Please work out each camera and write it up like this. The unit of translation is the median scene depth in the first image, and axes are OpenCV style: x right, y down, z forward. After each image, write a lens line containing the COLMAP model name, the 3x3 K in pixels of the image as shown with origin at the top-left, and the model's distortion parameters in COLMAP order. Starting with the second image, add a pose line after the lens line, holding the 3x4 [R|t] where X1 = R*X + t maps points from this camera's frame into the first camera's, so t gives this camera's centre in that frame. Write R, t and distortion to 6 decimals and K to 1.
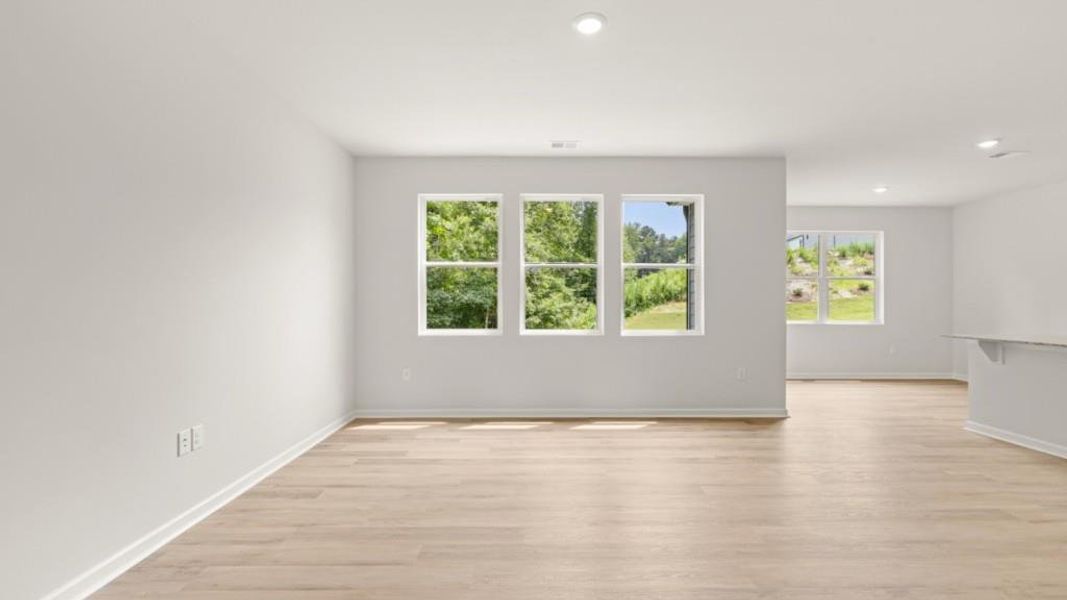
lens RADIAL K [[461.1, 0, 533.5], [0, 461.1, 300.0], [0, 0, 1]] dist [-0.000422, 0.000485]
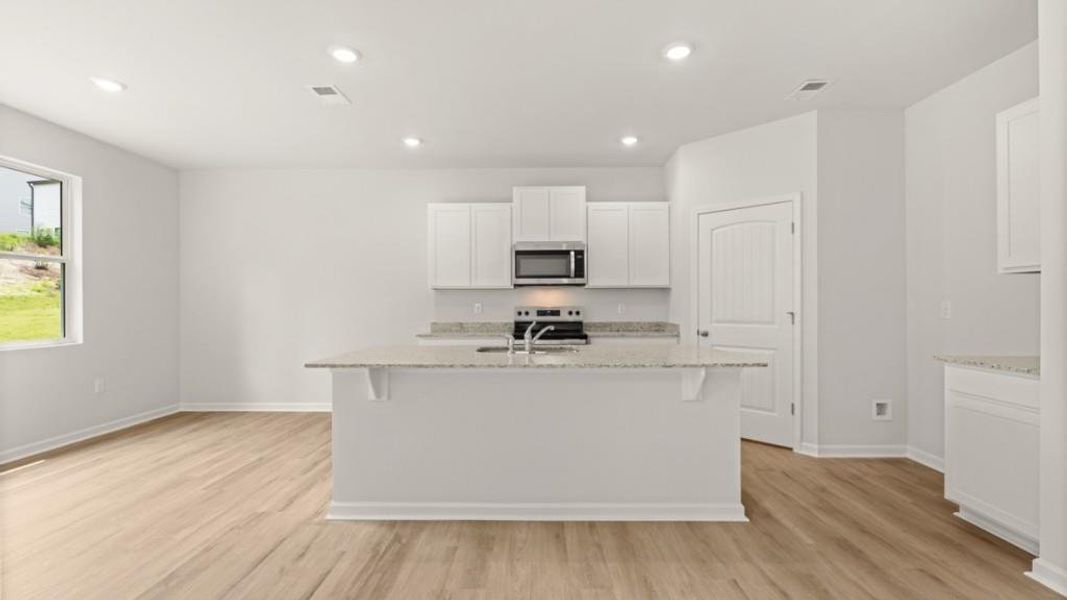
lens RADIAL K [[461.1, 0, 533.5], [0, 461.1, 300.0], [0, 0, 1]] dist [-0.000422, 0.000485]
pose [[0.024126, 0.007144, 0.999683, 0.203762], [-0.002614, 0.999972, -0.007083, 0.002590], [-0.999706, -0.002442, 0.024144, 0.418353]]
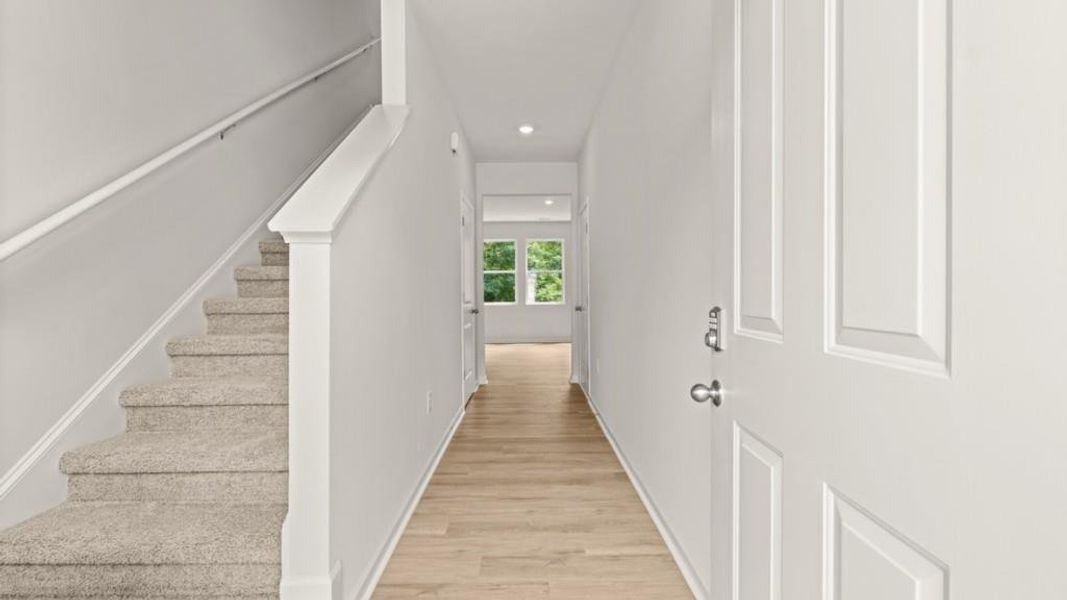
lens RADIAL K [[461.1, 0, 533.5], [0, 461.1, 300.0], [0, 0, 1]] dist [-0.000422, 0.000485]
pose [[0.999969, -0.006836, 0.003883, -0.001031], [0.006752, 0.999753, 0.021178, 0.004982], [-0.004027, -0.021151, 0.999768, -0.735665]]
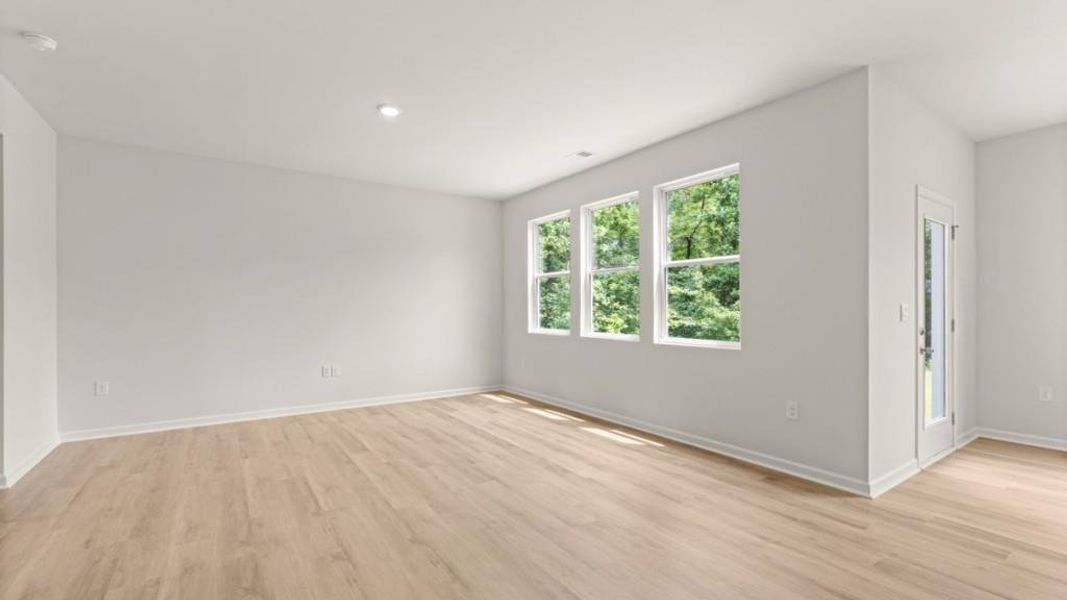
lens RADIAL K [[461.1, 0, 533.5], [0, 461.1, 300.0], [0, 0, 1]] dist [-0.000422, 0.000485]
pose [[0.559775, -0.011264, -0.828568, 0.508961], [0.003484, 0.999931, -0.011240, 0.001245], [0.828637, 0.003405, 0.559776, 0.189983]]
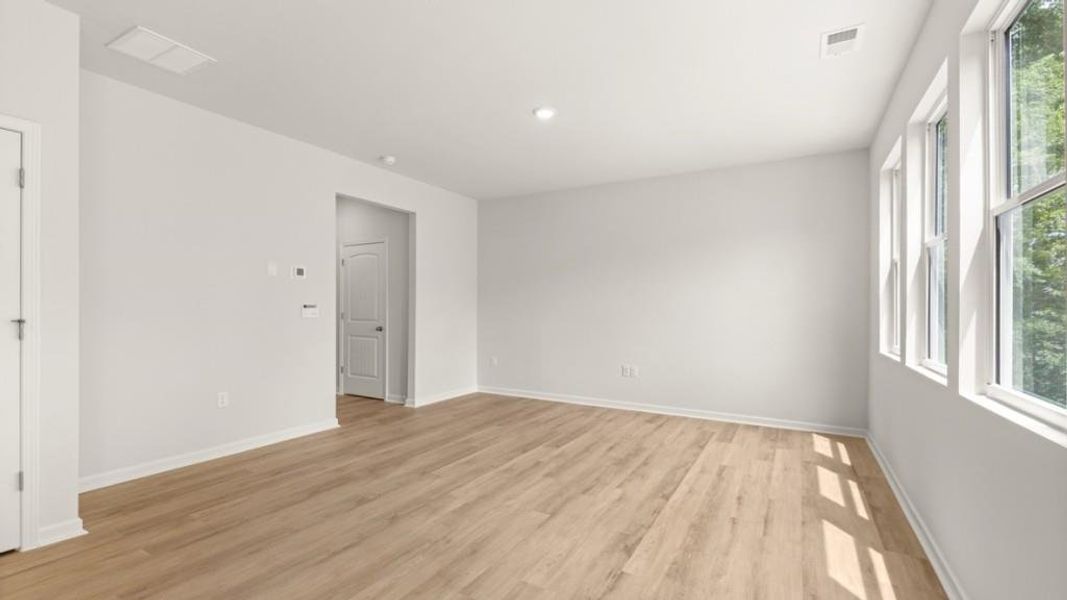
lens RADIAL K [[461.1, 0, 533.5], [0, 461.1, 300.0], [0, 0, 1]] dist [-0.000422, 0.000485]
pose [[-0.505221, -0.018448, -0.862793, 0.452847], [-0.003051, 0.999803, -0.019591, 0.003501], [0.862985, -0.007266, -0.505178, 0.560876]]
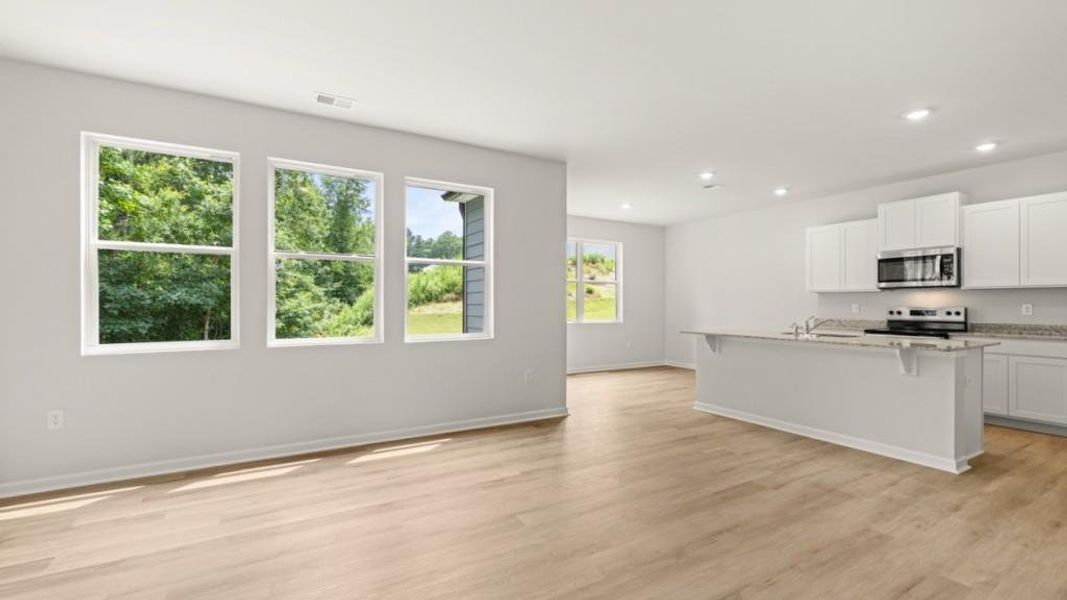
lens RADIAL K [[461.1, 0, 533.5], [0, 461.1, 300.0], [0, 0, 1]] dist [-0.000422, 0.000485]
pose [[0.868836, 0.004126, 0.495083, -0.015887], [-0.003284, 0.999991, -0.002570, 0.000279], [-0.495090, 0.000607, 0.868842, 0.091667]]
